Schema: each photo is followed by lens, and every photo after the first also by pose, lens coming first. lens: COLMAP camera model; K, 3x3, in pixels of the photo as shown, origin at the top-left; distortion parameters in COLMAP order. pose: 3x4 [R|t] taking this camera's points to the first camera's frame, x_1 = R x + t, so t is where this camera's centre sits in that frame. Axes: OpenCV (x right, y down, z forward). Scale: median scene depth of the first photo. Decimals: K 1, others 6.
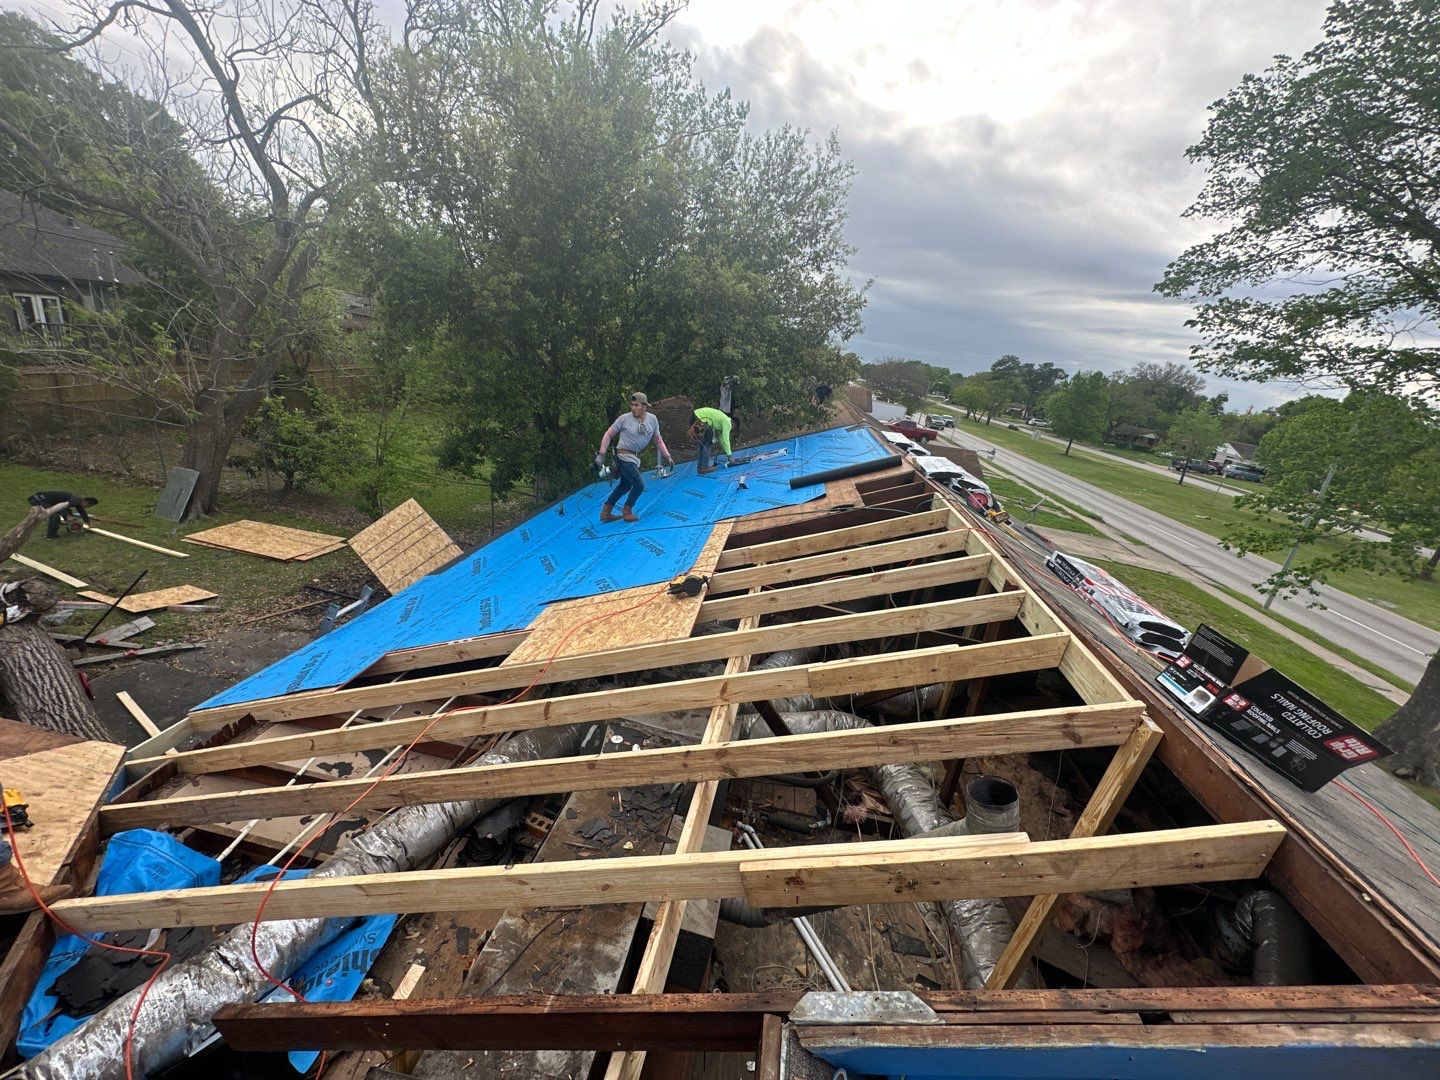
lens RADIAL K [[573.8, 0, 719.7], [0, 573.8, 535.8], [0, 0, 1]] dist [-0.000423, 0.000202]
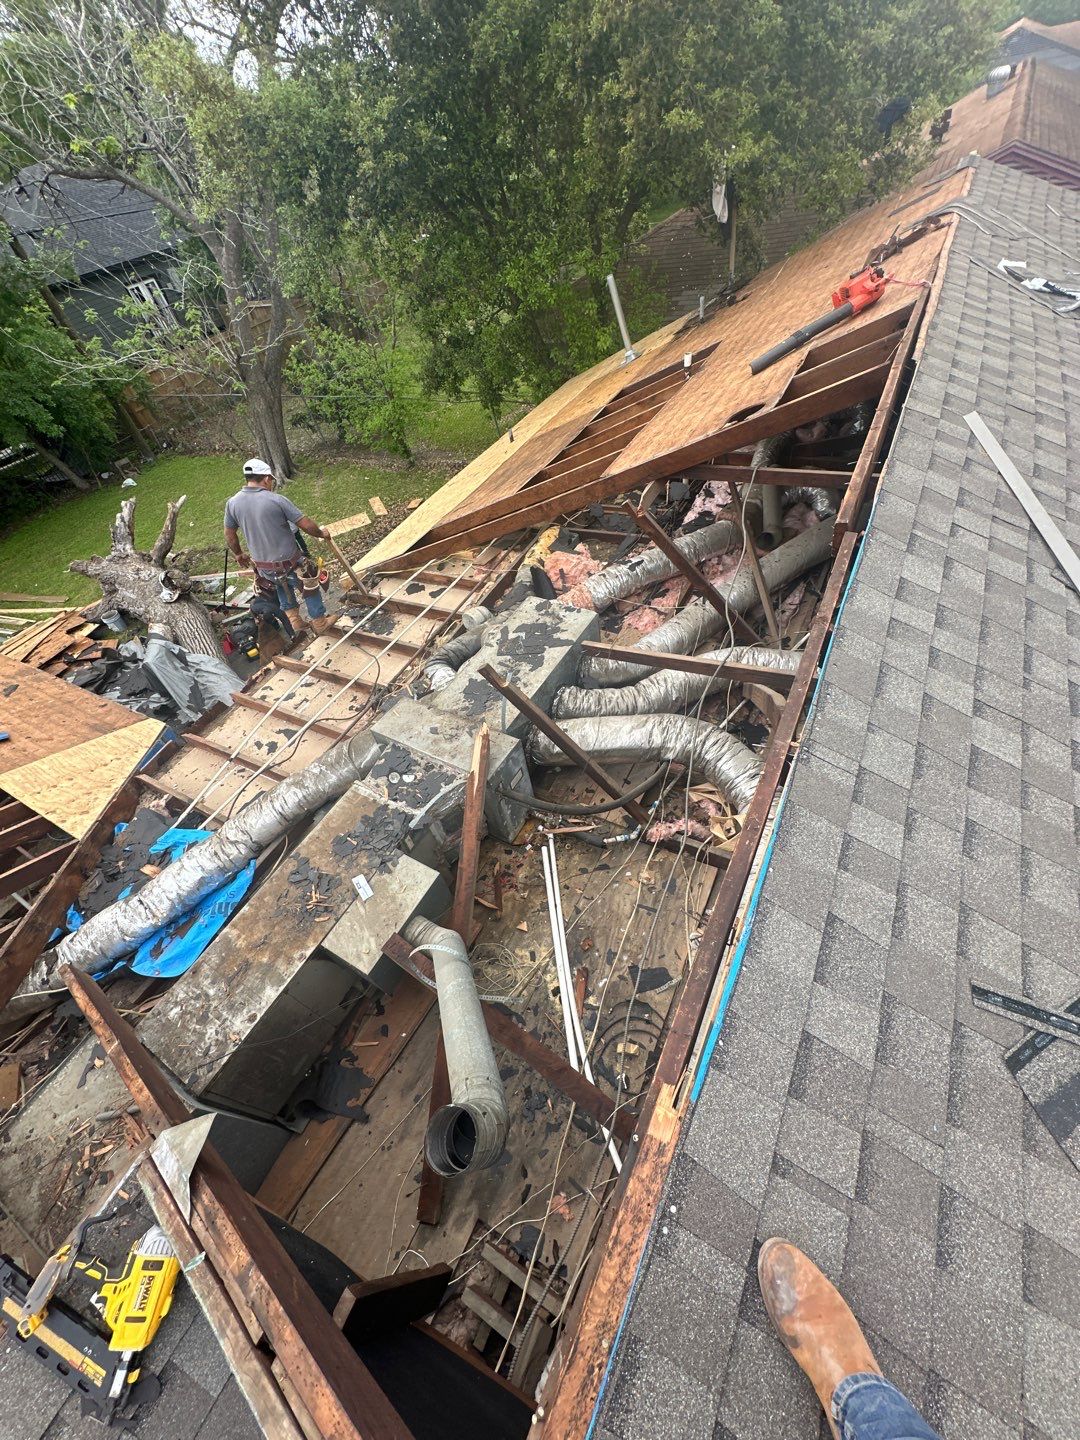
lens RADIAL K [[573.8, 0, 543.5], [0, 573.8, 716.3], [0, 0, 1]] dist [-0.000423, 0.000202]
pose [[0.887432, 0.045703, -0.458668, 0.412817], [0.182838, 0.878538, 0.441296, -0.098363], [0.423126, -0.475482, 0.771286, 0.261486]]
